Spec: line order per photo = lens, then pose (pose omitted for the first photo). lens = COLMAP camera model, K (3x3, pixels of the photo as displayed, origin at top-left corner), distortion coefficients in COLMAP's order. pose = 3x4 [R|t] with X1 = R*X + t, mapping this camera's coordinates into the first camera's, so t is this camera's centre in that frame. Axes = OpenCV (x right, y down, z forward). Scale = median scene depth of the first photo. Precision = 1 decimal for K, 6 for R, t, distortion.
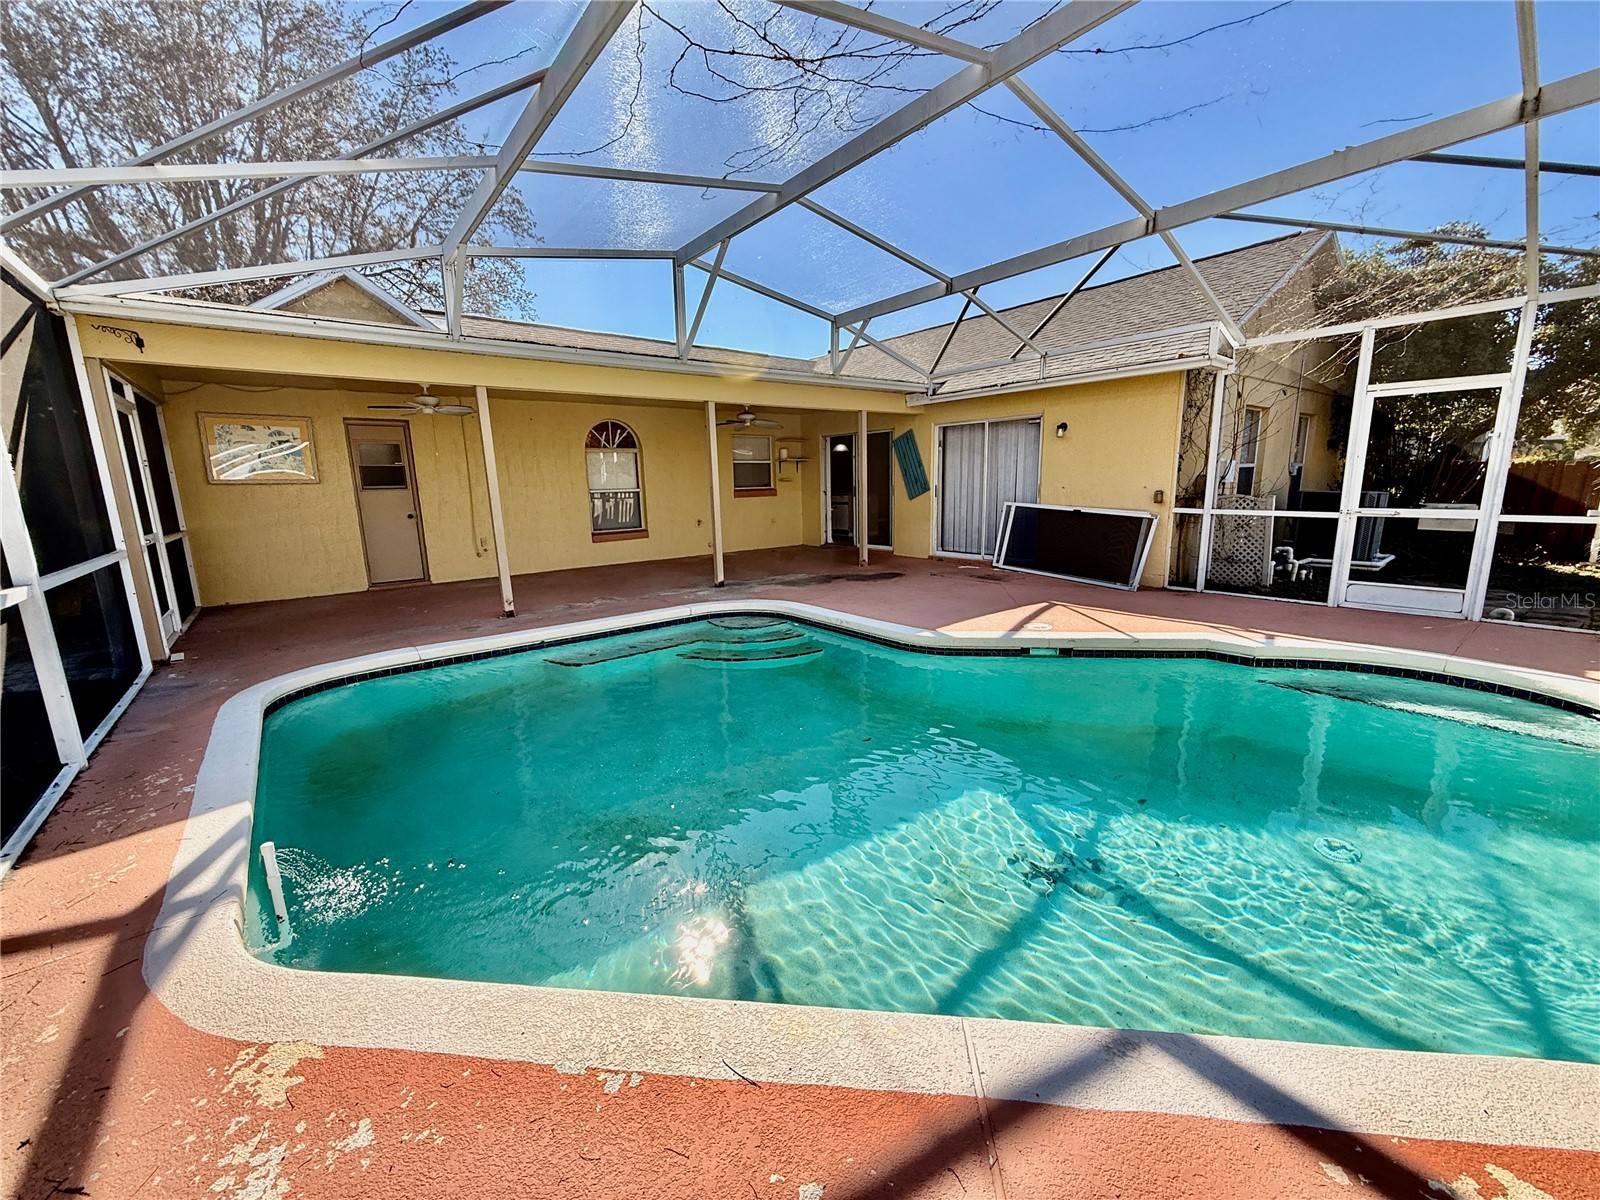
lens RADIAL K [[636.4, 0, 798.1], [0, 636.4, 602.4], [0, 0, 1]] dist [-0.000458, 0.000176]
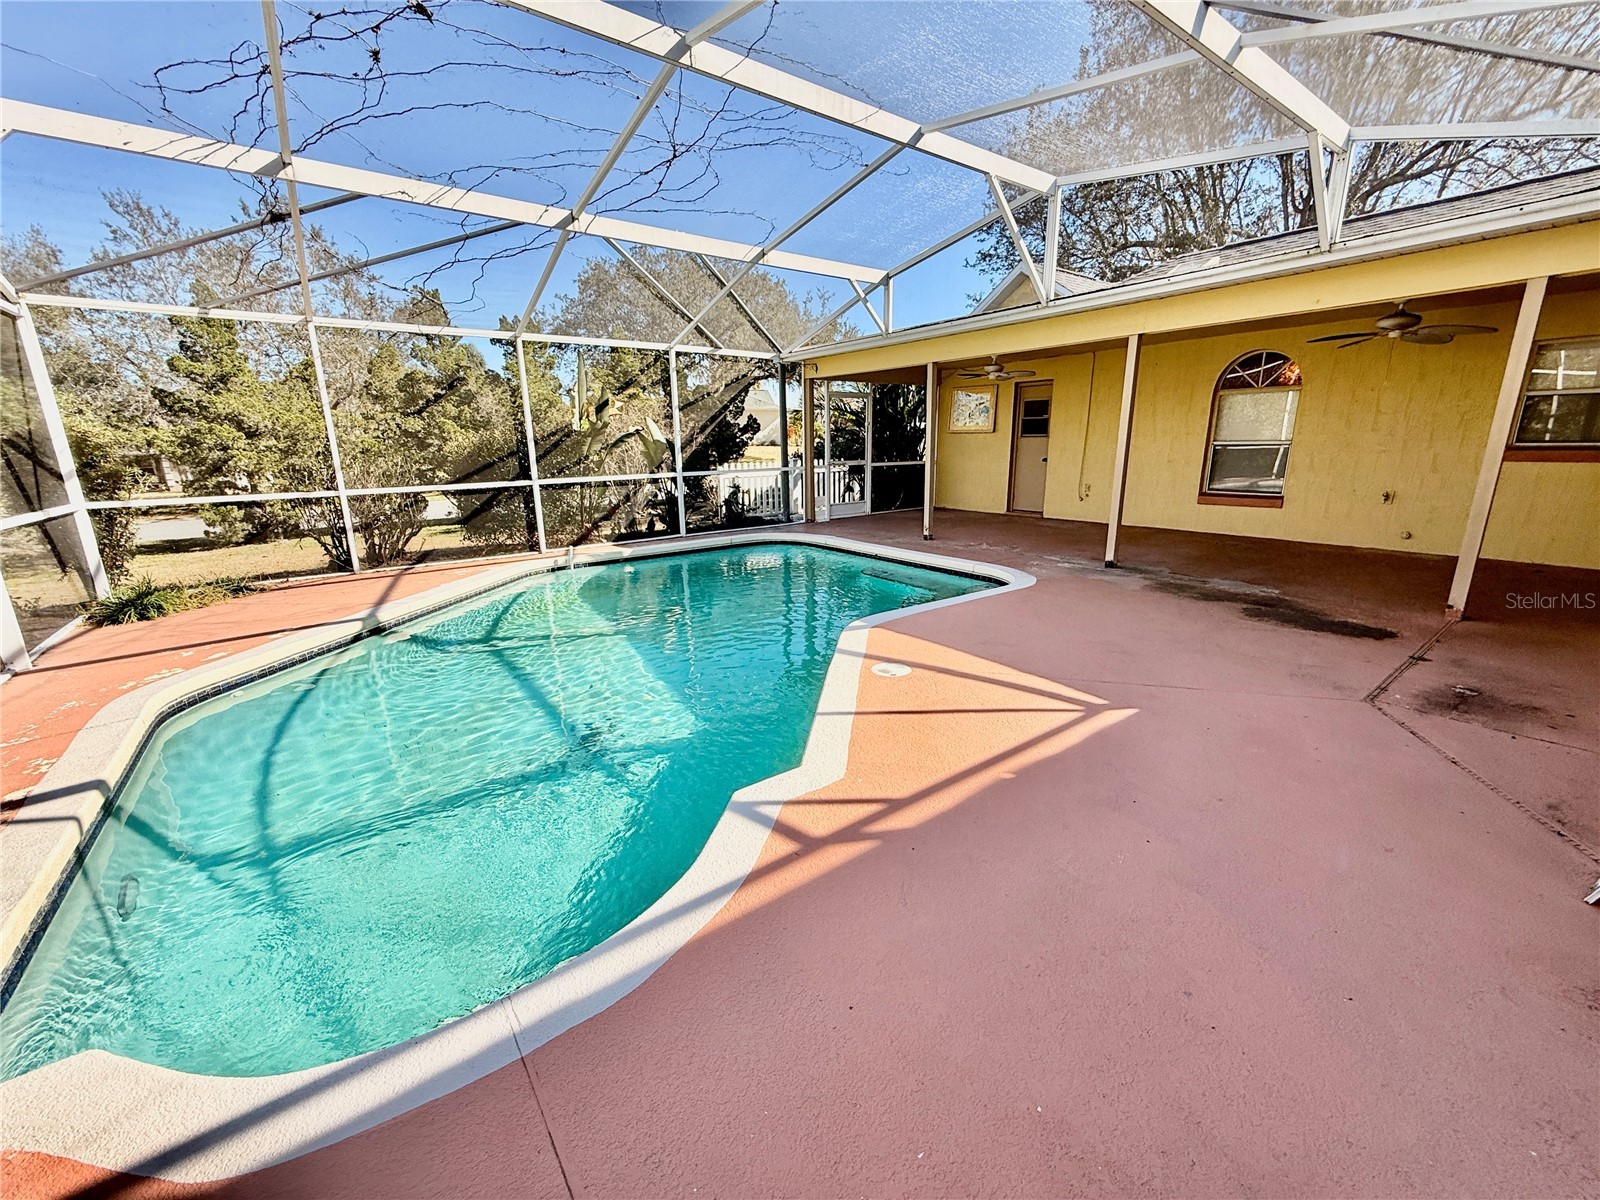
lens RADIAL K [[636.4, 0, 798.1], [0, 636.4, 602.4], [0, 0, 1]] dist [-0.000458, 0.000176]
pose [[-0.036261, 0.270146, -0.962136, 1.105942], [-0.171136, 0.946869, 0.272309, -0.216050], [0.984580, 0.174530, 0.011898, 0.955800]]
